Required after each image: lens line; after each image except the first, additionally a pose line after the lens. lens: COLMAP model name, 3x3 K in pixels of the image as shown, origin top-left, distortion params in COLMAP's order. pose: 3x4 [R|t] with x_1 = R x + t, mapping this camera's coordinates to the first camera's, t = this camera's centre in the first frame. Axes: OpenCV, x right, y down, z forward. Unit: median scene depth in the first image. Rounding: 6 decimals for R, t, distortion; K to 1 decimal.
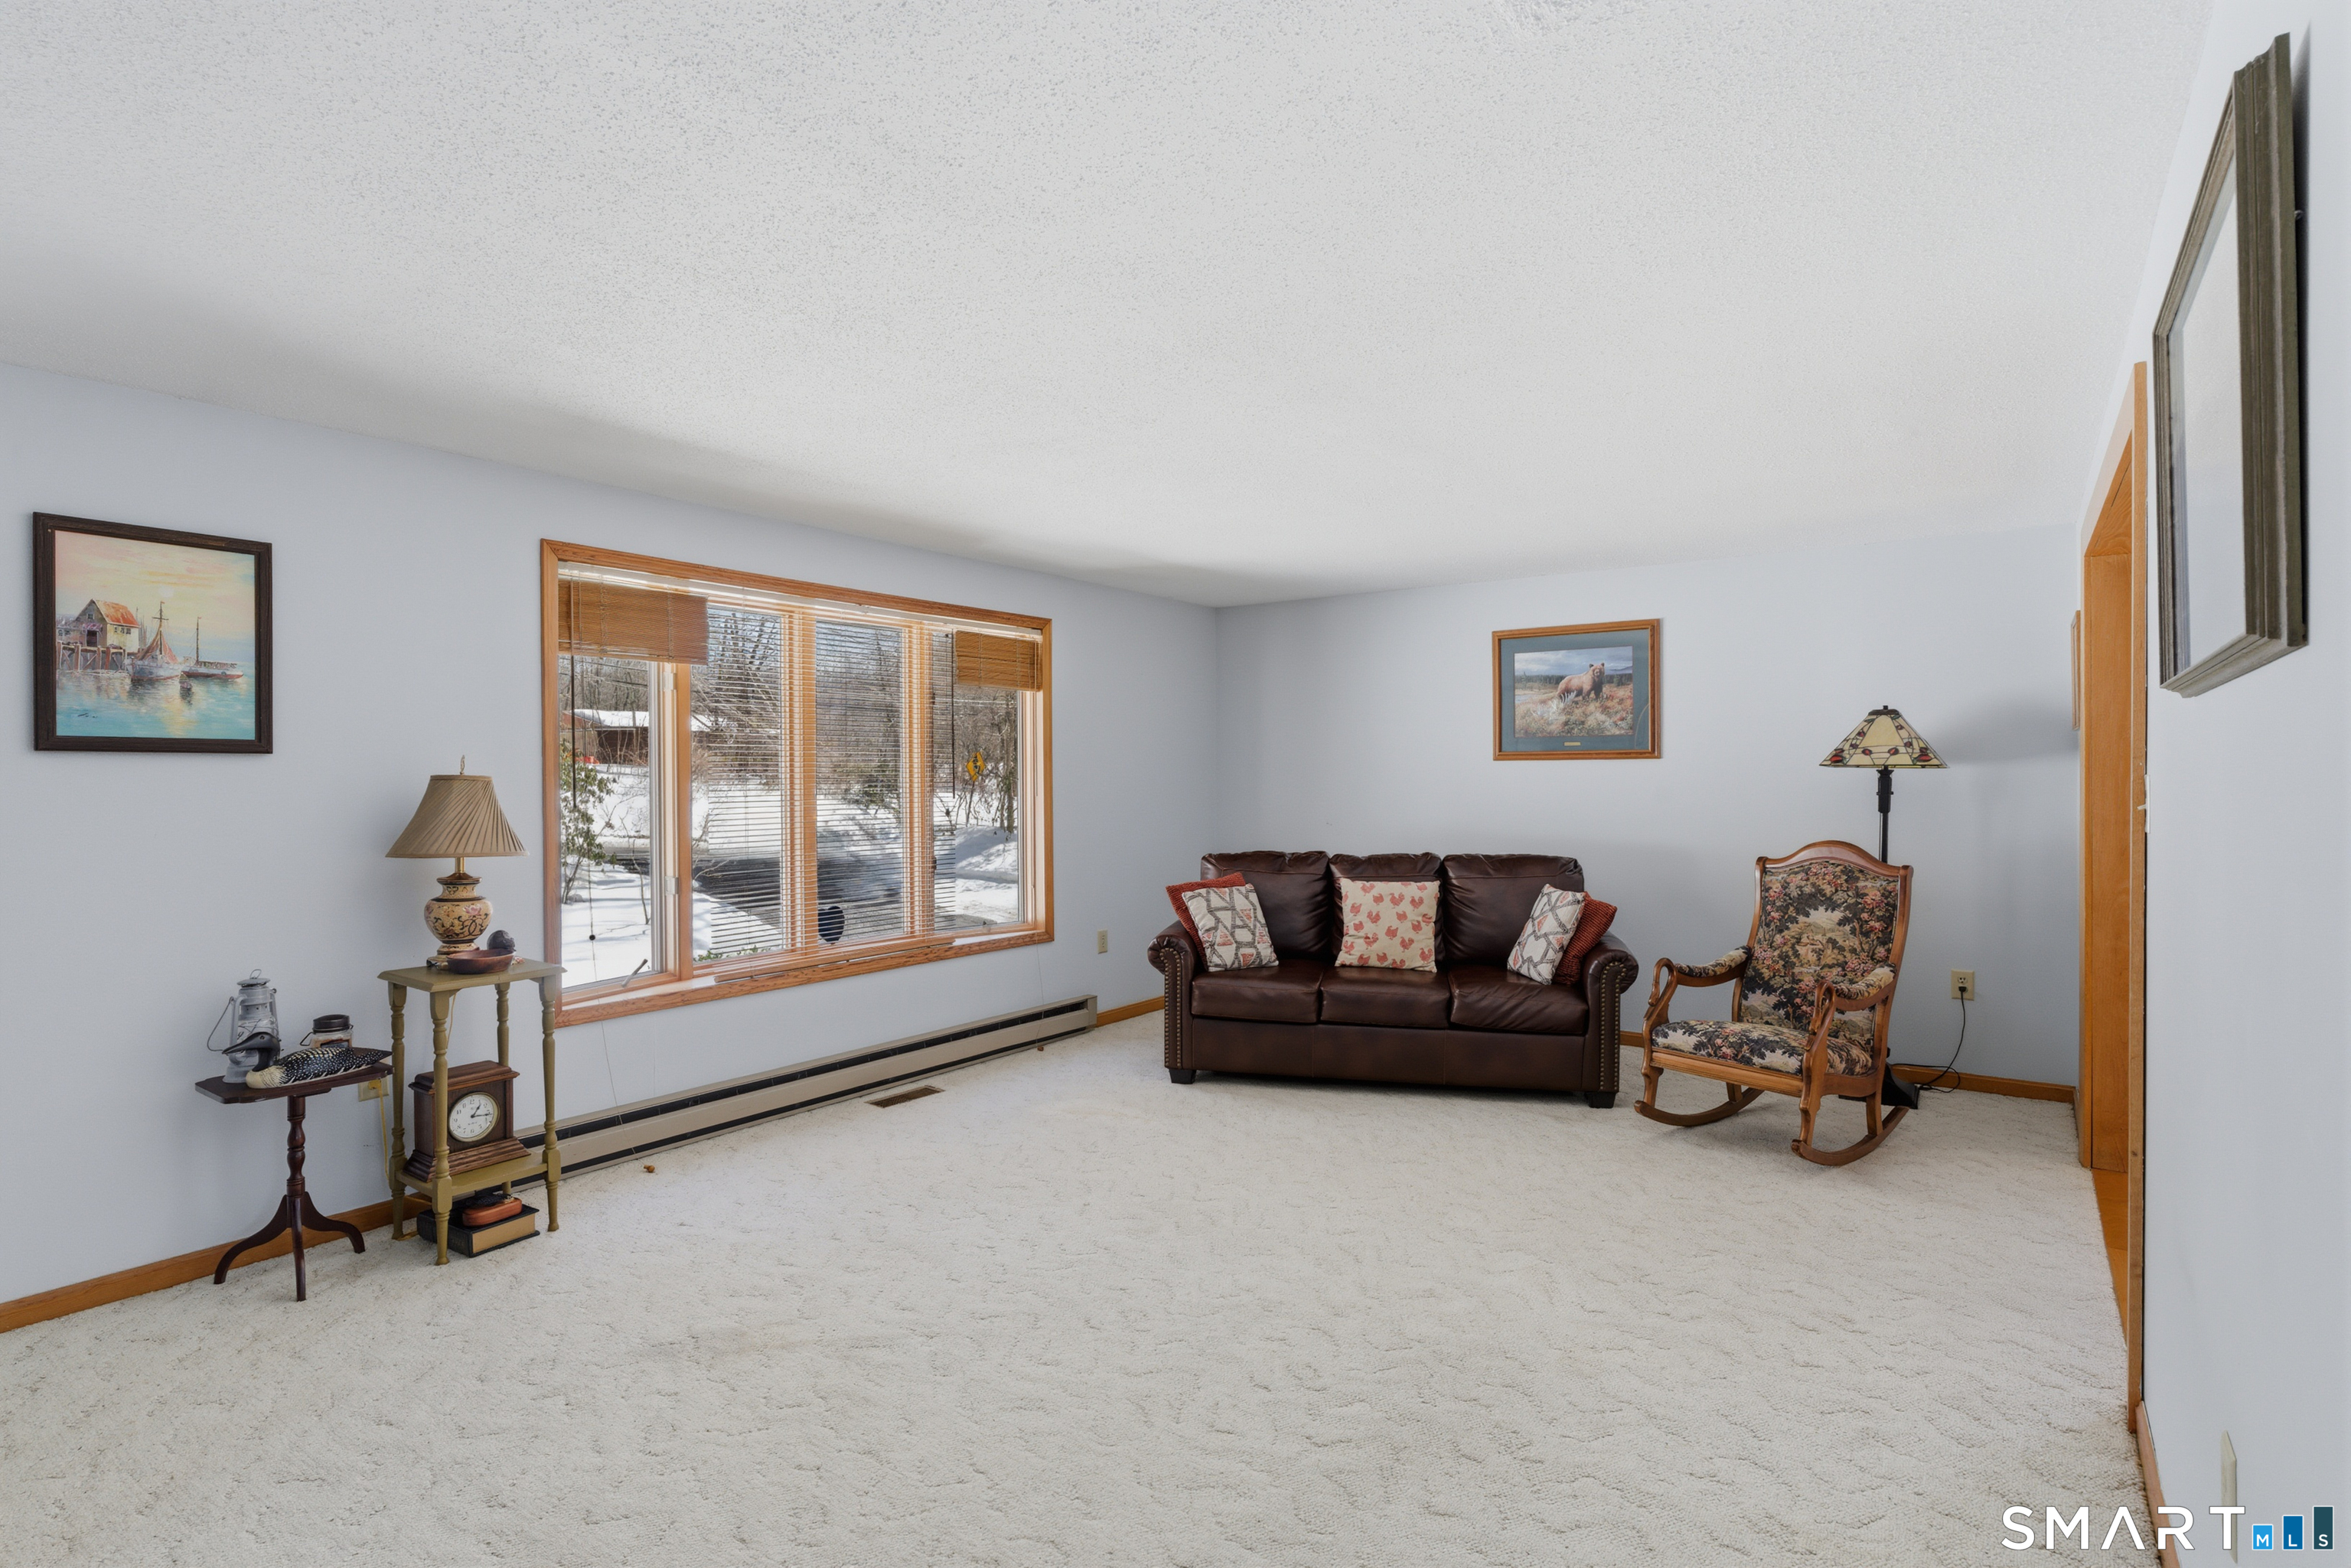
lens RADIAL K [[1172.7, 0, 1170.9], [0, 1172.7, 788.2], [0, 0, 1]] dist [-0.005271, 0.000692]
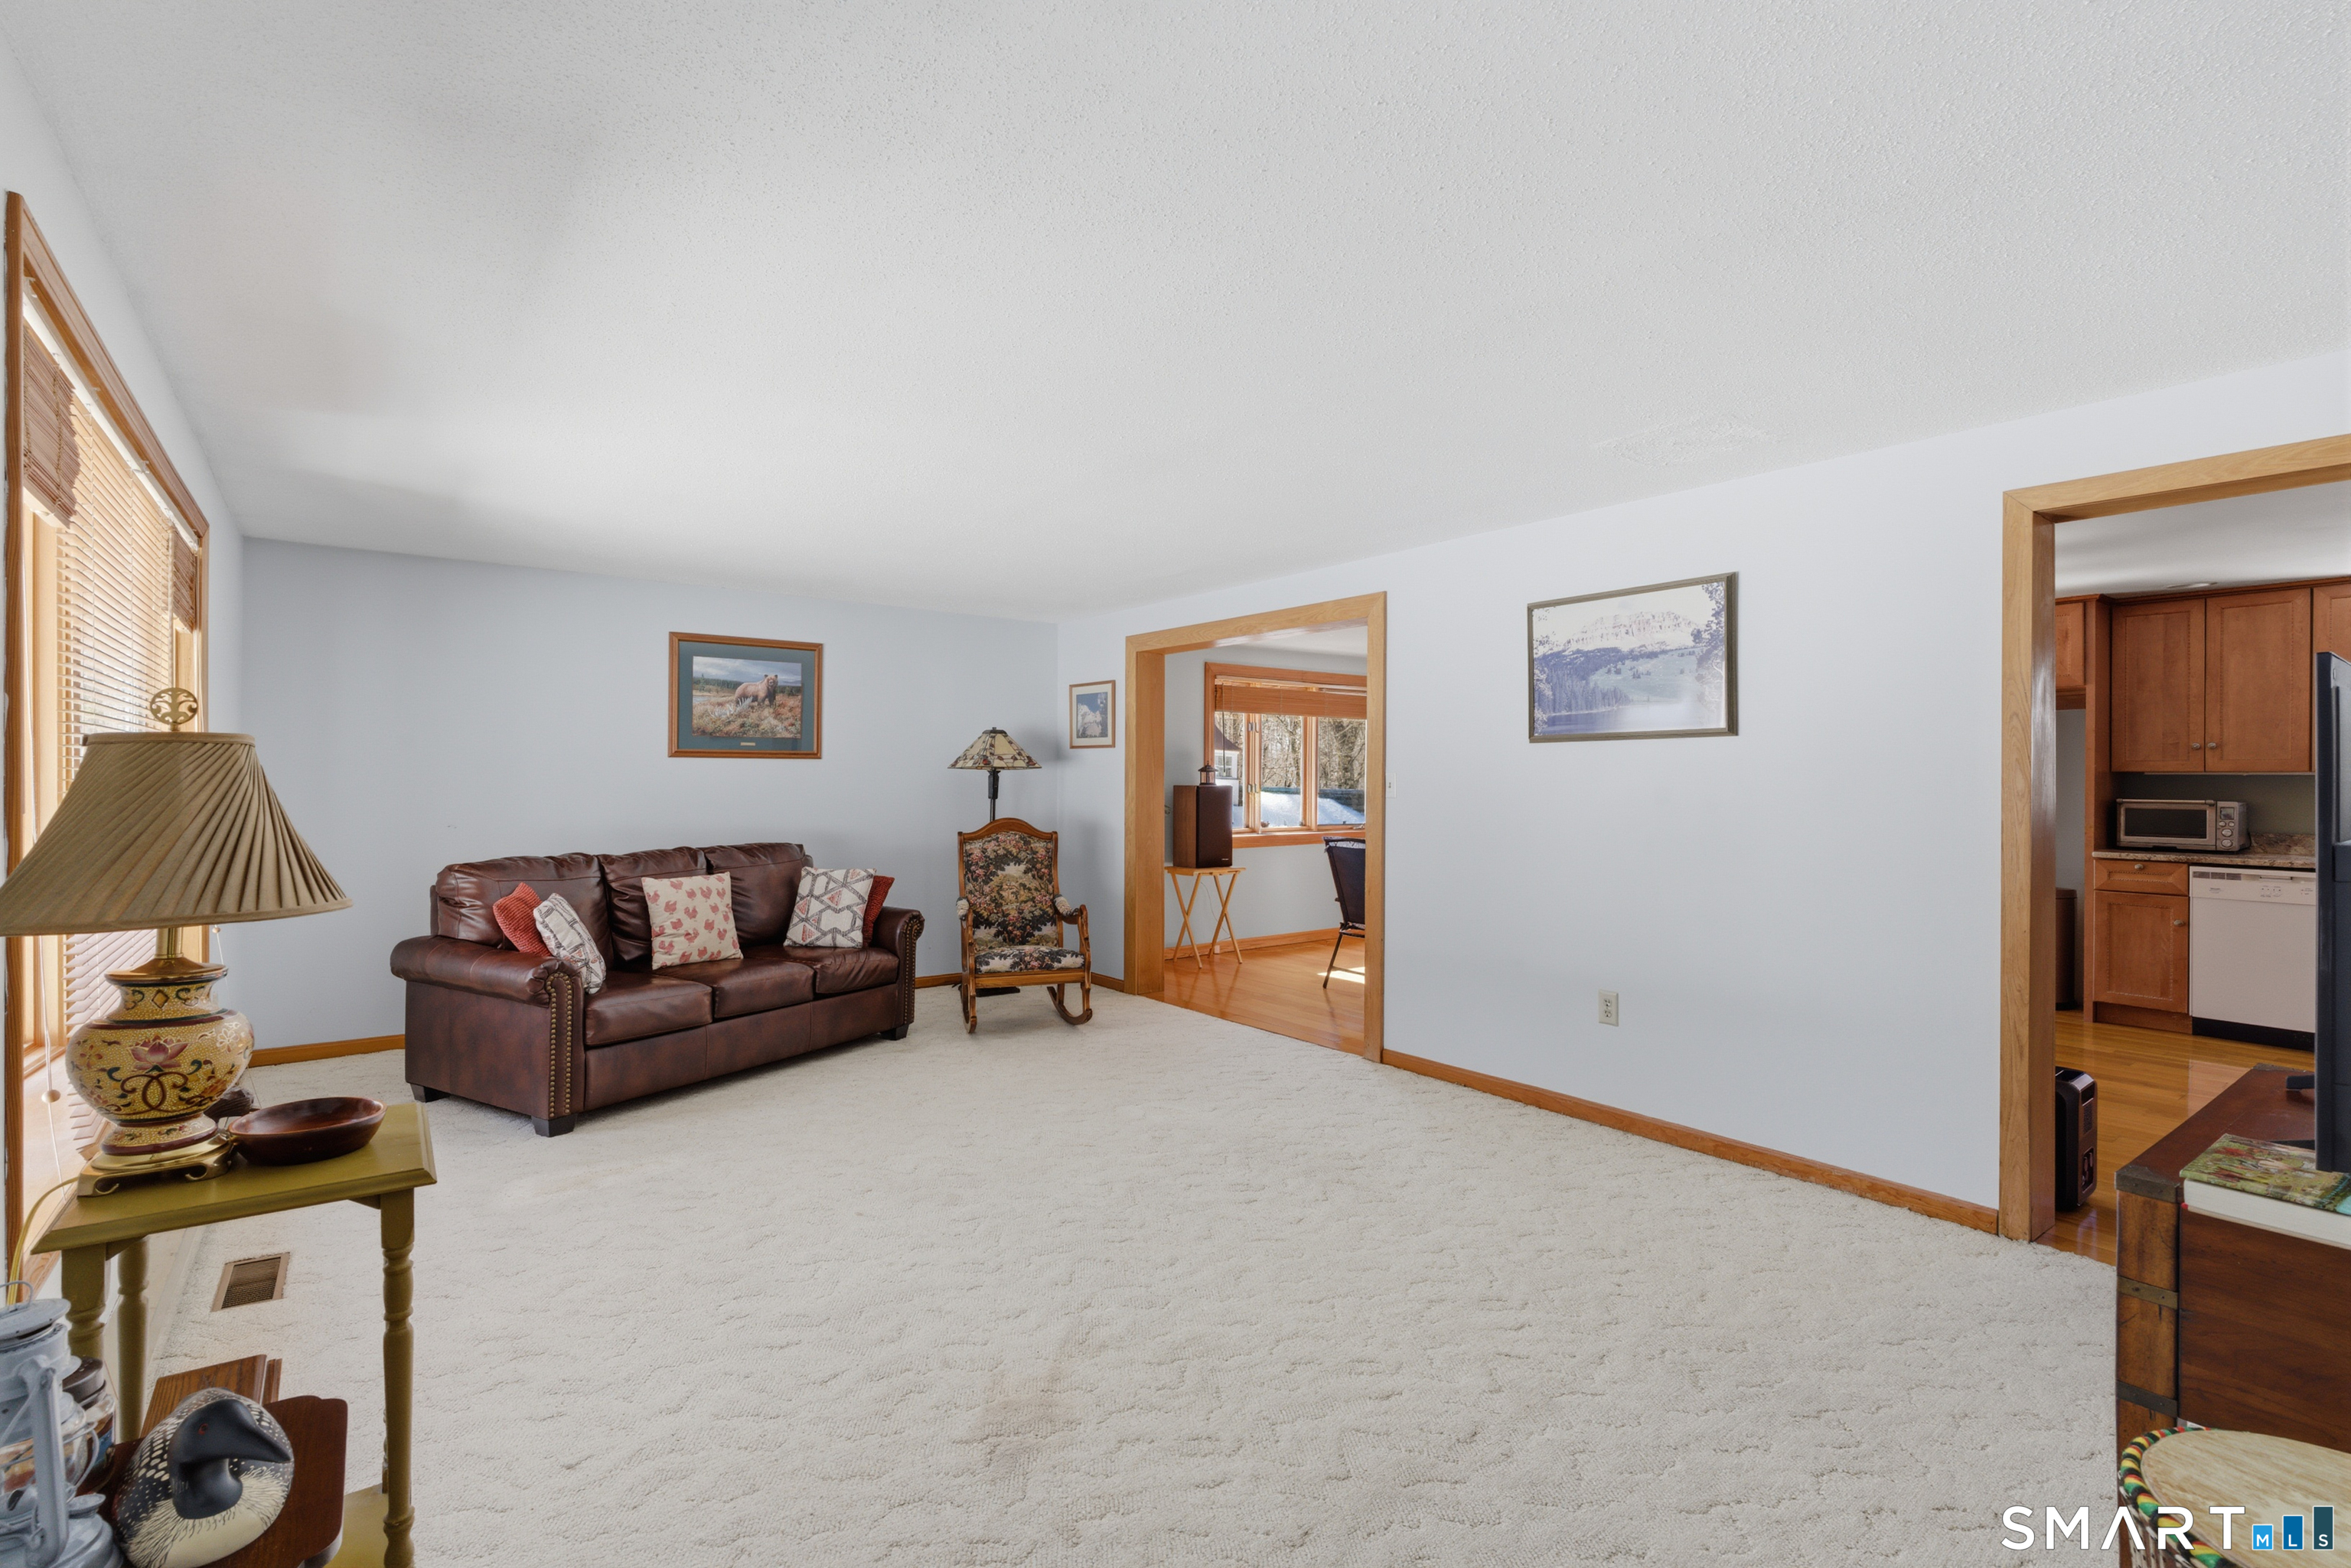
lens RADIAL K [[1090.3, 0, 1169.9], [0, 1090.3, 783.7], [0, 0, 1]] dist [-0.012341, 0.004214]
pose [[0.290398, 0.003127, 0.956901, -0.653791], [0.006705, 0.999963, -0.005302, 0.009948], [-0.956883, 0.007956, 0.290366, 0.388466]]
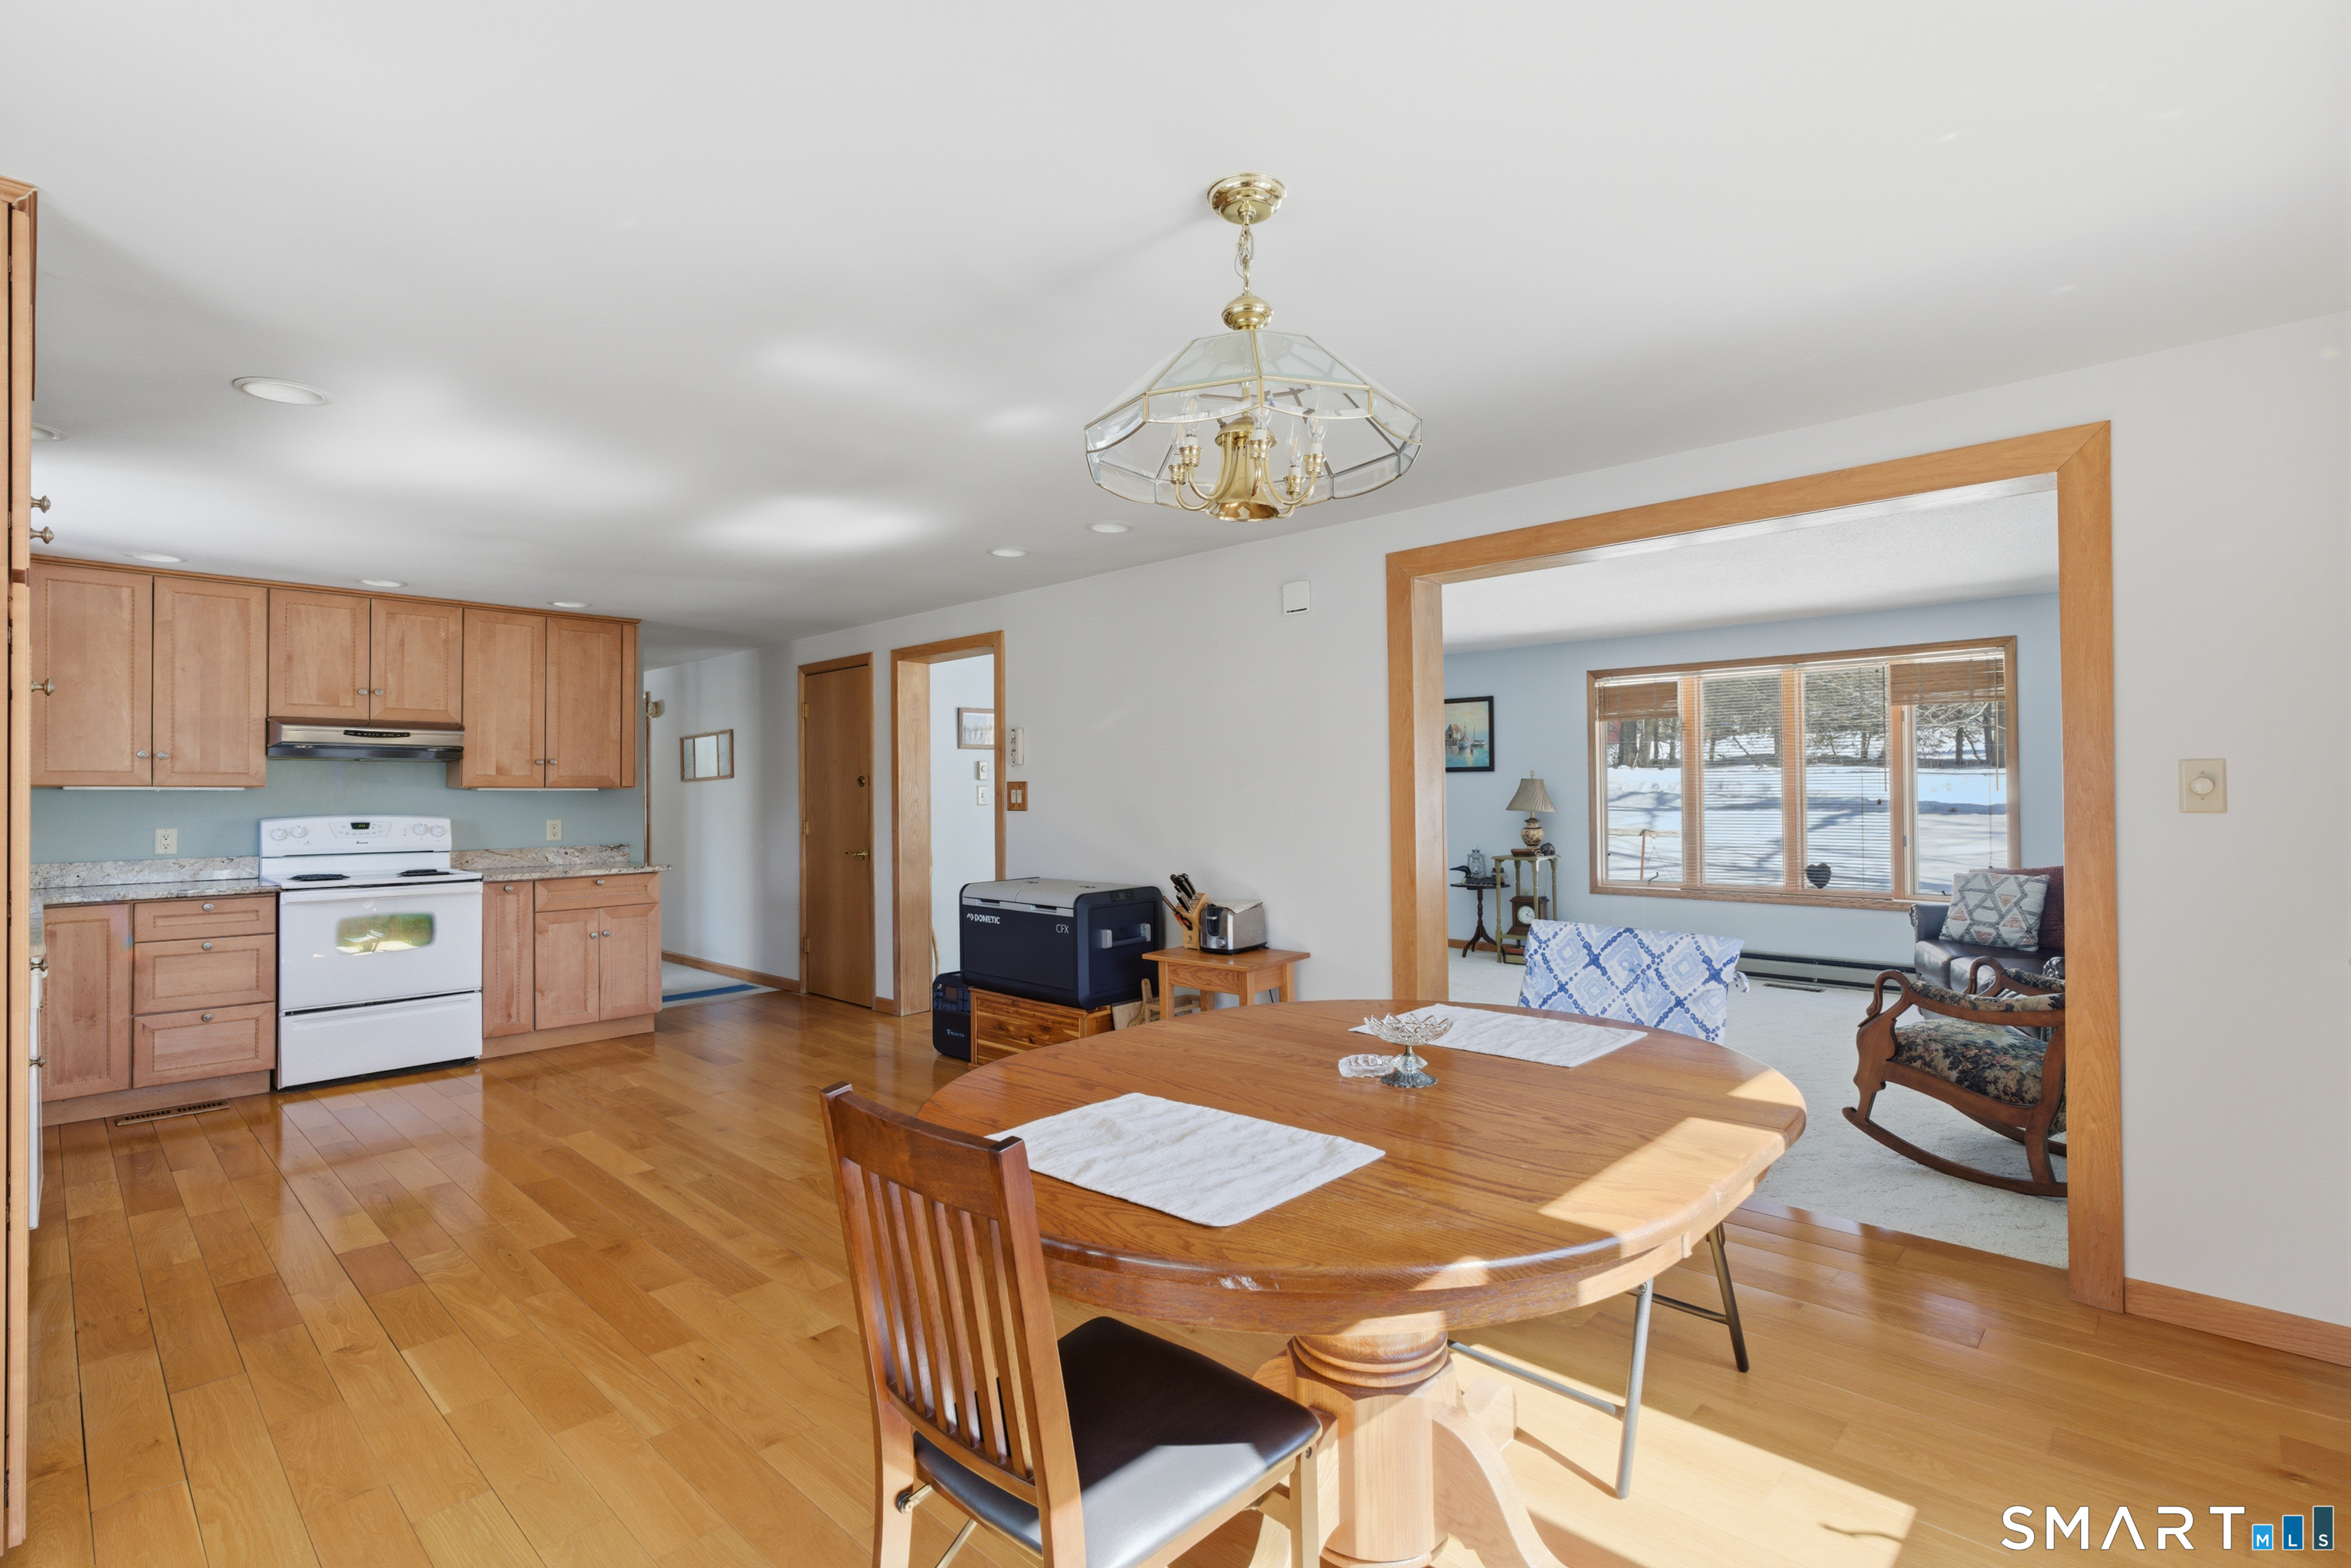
lens RADIAL K [[1090.3, 0, 1187.2], [0, 1090.3, 779.5], [0, 0, 1]] dist [-0.012341, 0.004214]
pose [[-0.130306, -0.002410, -0.991471, 1.321569], [-0.002133, 0.999995, -0.002151, -0.001487], [0.991471, 0.001834, -0.130311, 0.425175]]
